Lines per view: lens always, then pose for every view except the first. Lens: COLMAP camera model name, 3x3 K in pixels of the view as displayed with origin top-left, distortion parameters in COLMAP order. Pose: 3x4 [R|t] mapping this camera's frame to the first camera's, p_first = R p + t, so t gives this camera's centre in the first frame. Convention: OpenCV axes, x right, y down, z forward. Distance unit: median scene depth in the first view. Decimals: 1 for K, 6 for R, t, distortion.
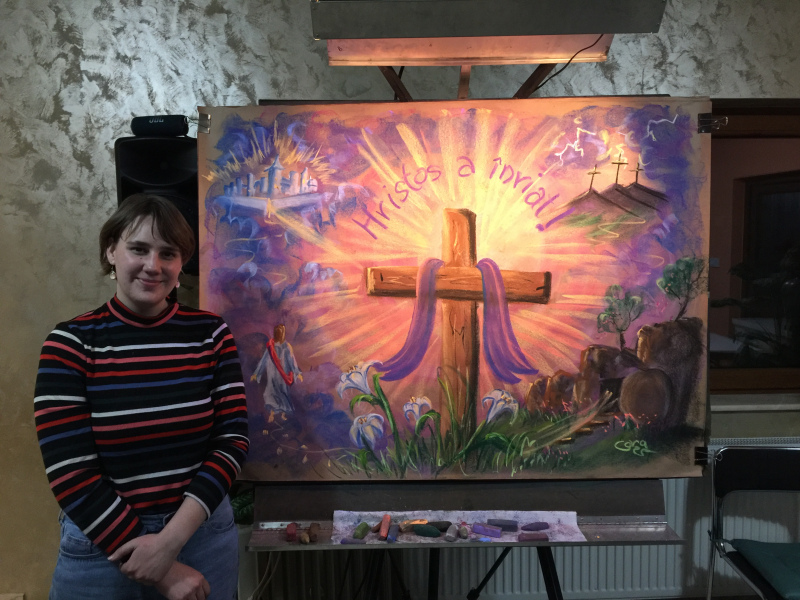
lens RADIAL K [[717.9, 0, 400.0], [0, 717.9, 300.0], [0, 0, 1]] dist [0.076699, -0.106528]
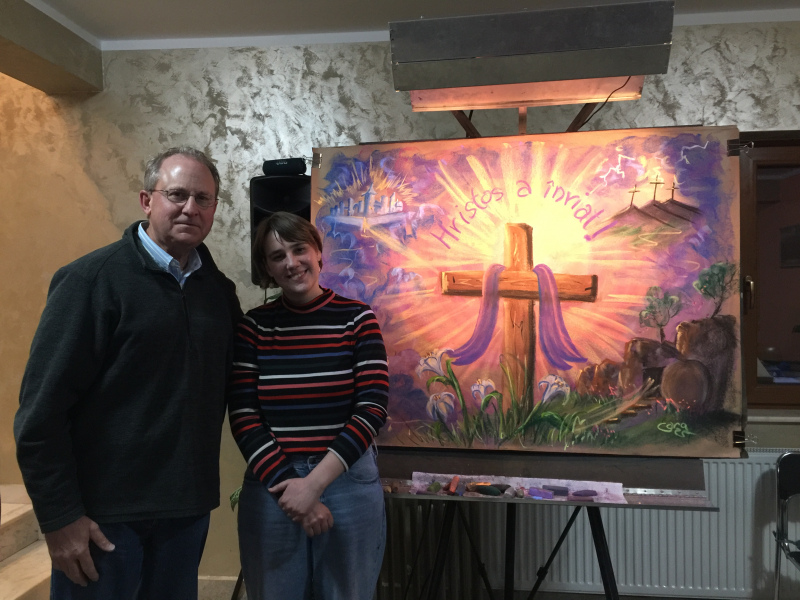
lens RADIAL K [[717.9, 0, 400.0], [0, 717.9, 300.0], [0, 0, 1]] dist [0.076699, -0.106528]
pose [[0.986963, 0.002392, -0.160932, 0.080375], [-0.014303, 0.997237, -0.072894, 0.092305], [0.160313, 0.074246, 0.984270, -0.212524]]
